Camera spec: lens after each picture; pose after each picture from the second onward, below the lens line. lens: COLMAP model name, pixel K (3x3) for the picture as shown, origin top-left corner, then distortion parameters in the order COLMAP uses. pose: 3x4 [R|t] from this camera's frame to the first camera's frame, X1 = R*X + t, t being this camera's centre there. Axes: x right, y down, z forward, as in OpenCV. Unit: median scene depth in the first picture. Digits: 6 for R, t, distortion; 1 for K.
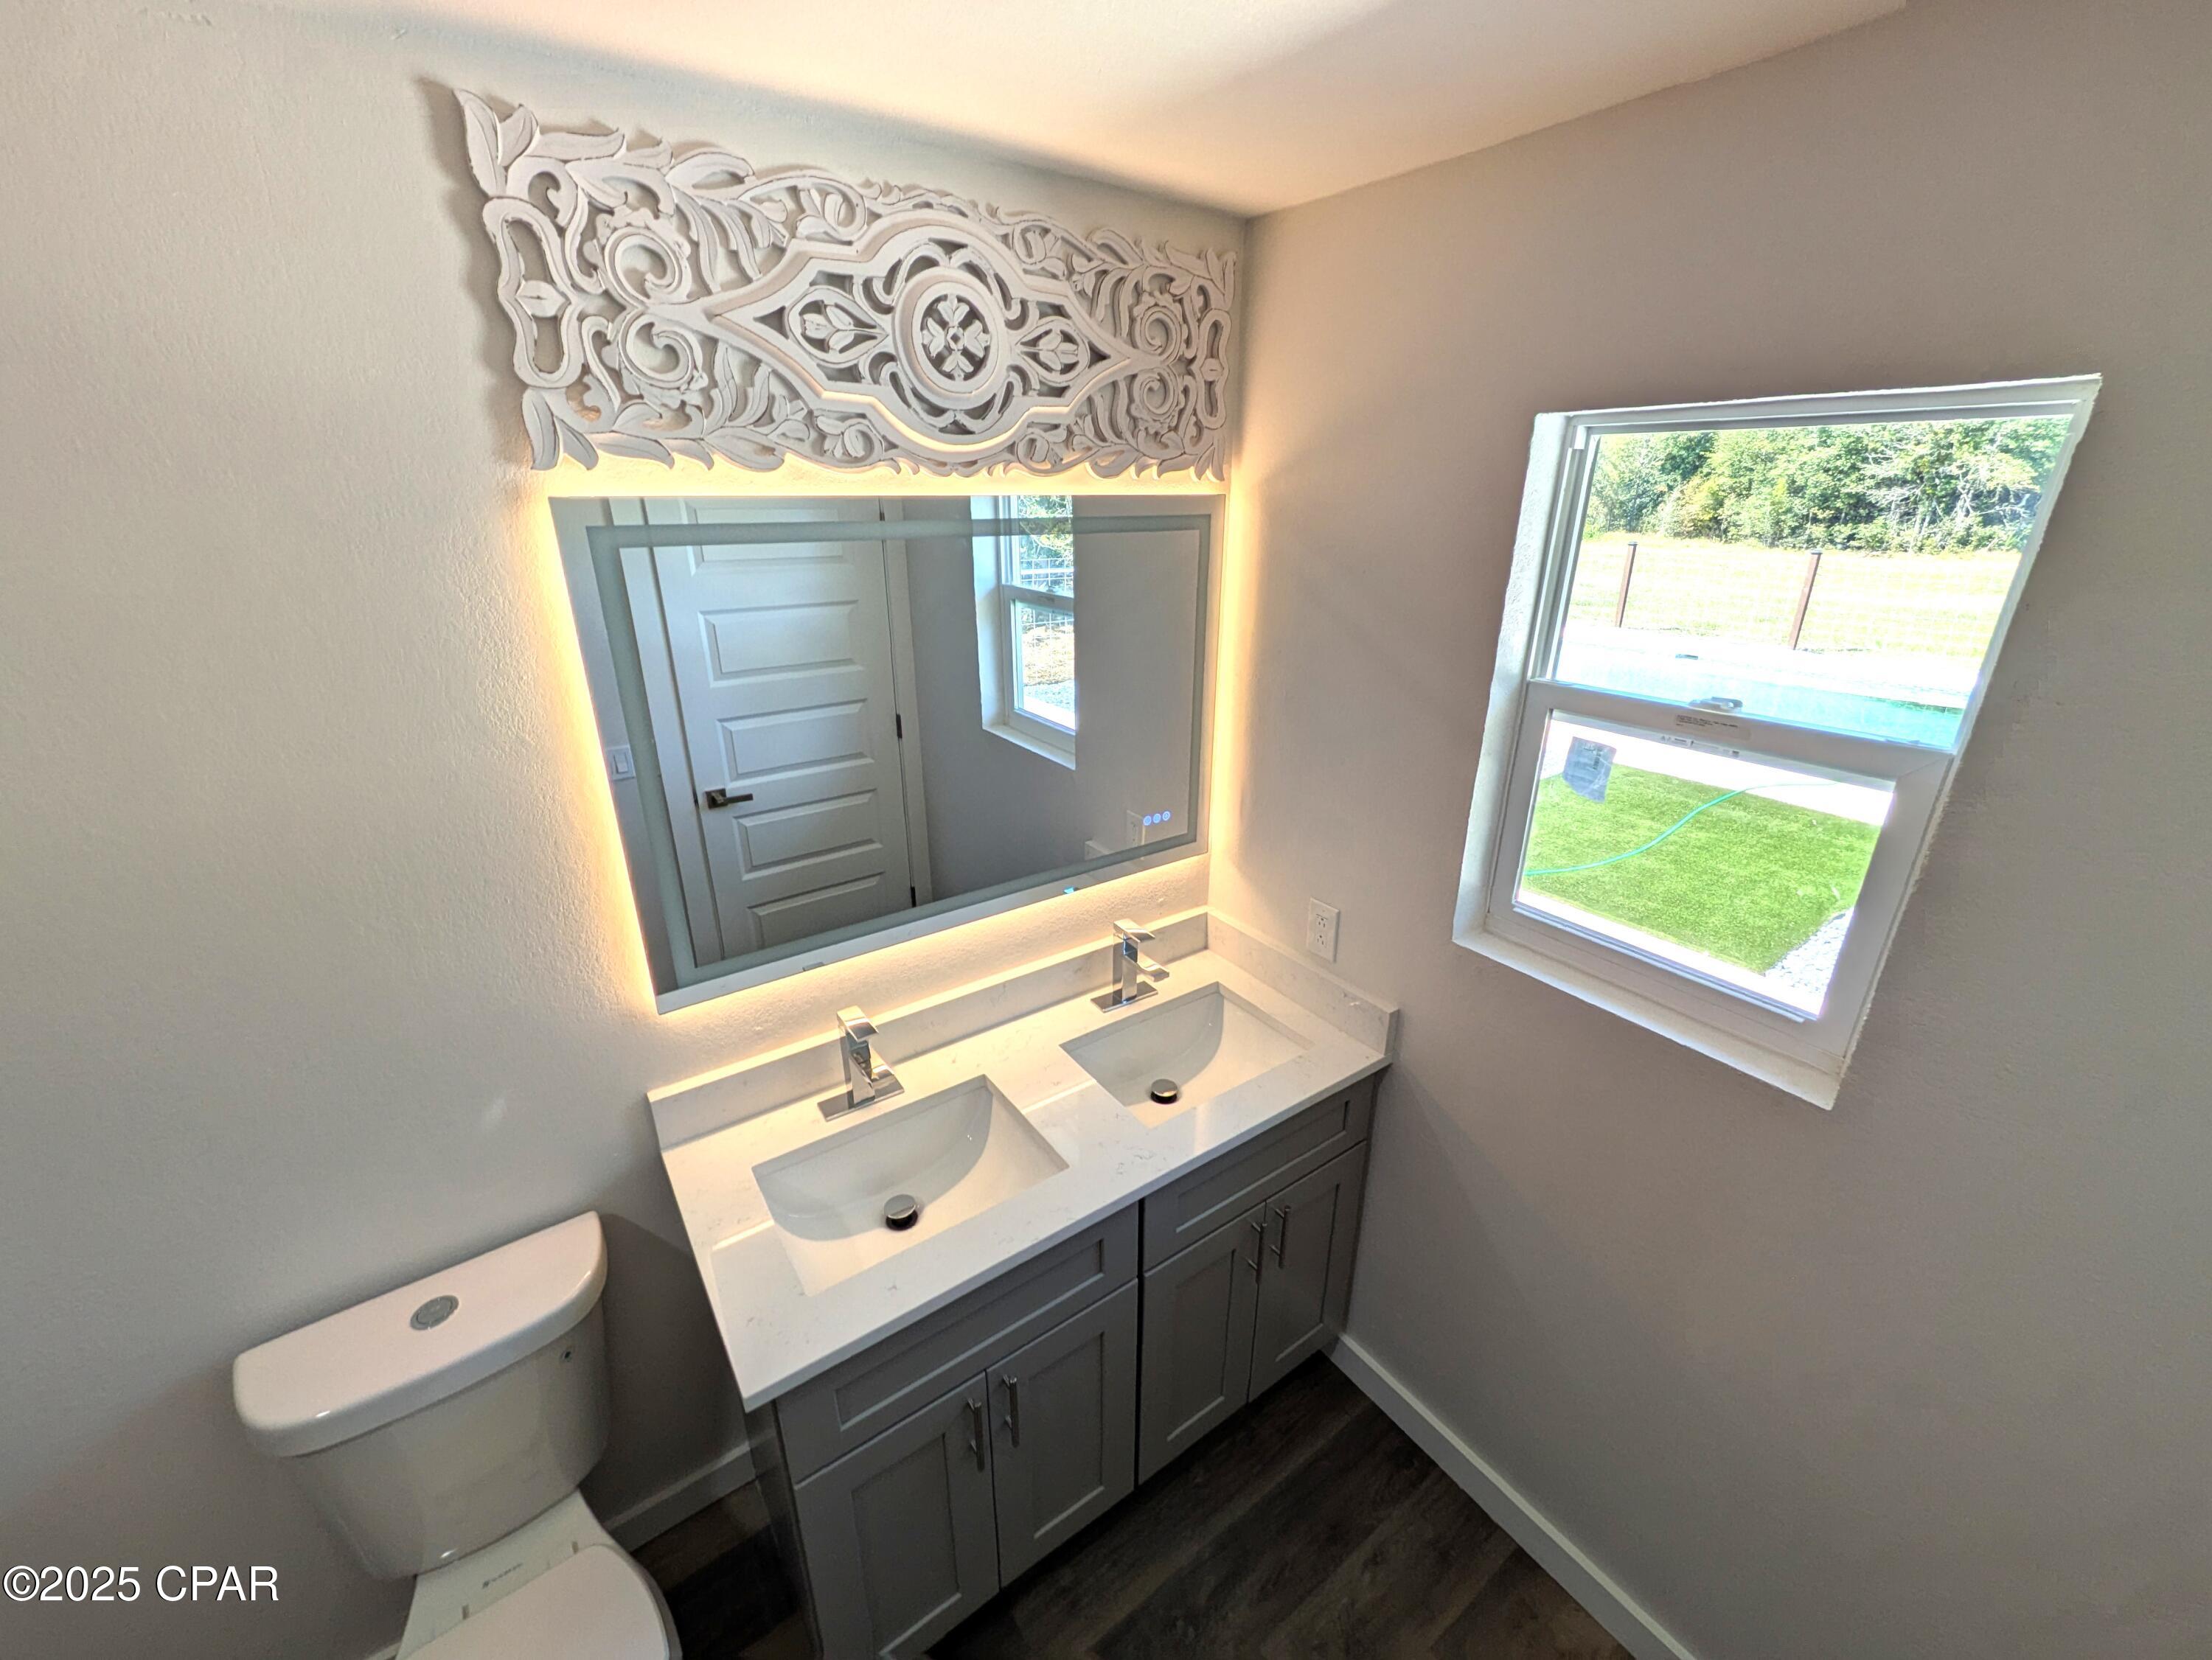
lens RADIAL K [[884.4, 0, 1124.3], [0, 884.4, 815.1], [0, 0, 1]] dist [0.001628, 0.000628]
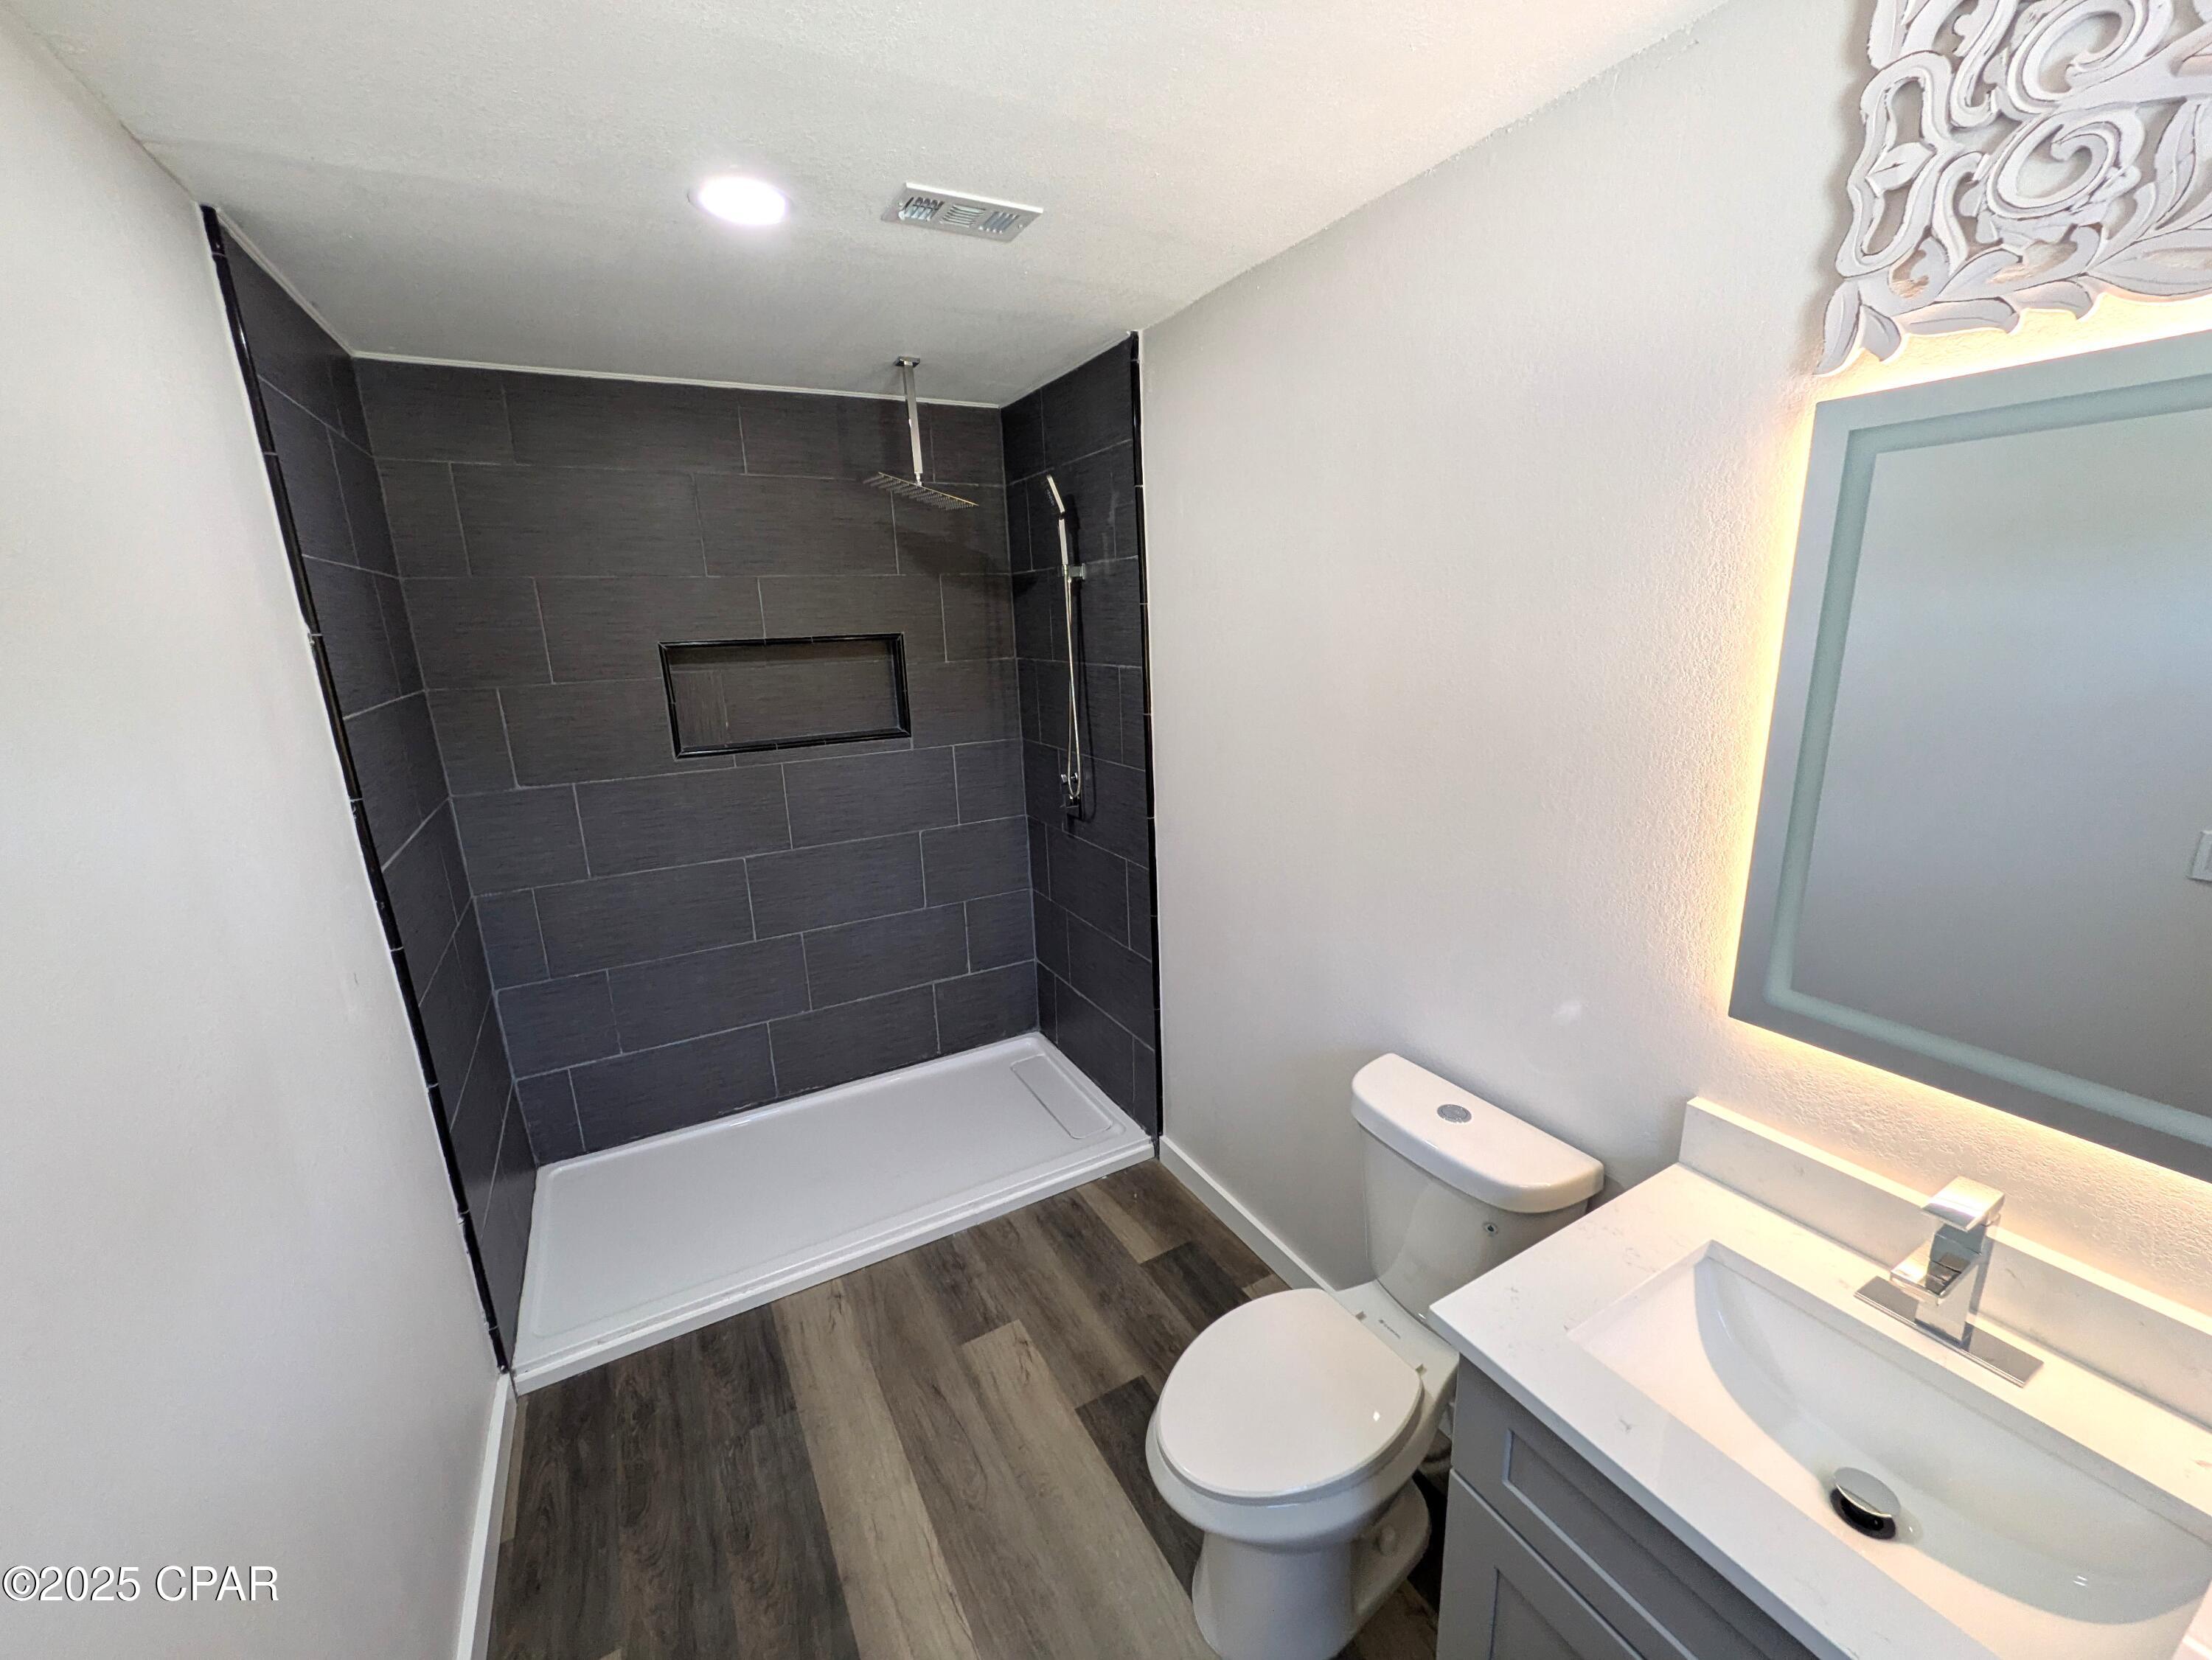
lens RADIAL K [[884.4, 0, 1110.9], [0, 884.4, 828.0], [0, 0, 1]] dist [0.001628, 0.000628]
pose [[-0.117178, 0.232006, -0.965631, 0.390646], [-0.321728, 0.911024, 0.257927, 0.035465], [0.939553, 0.340894, -0.032109, 0.467180]]
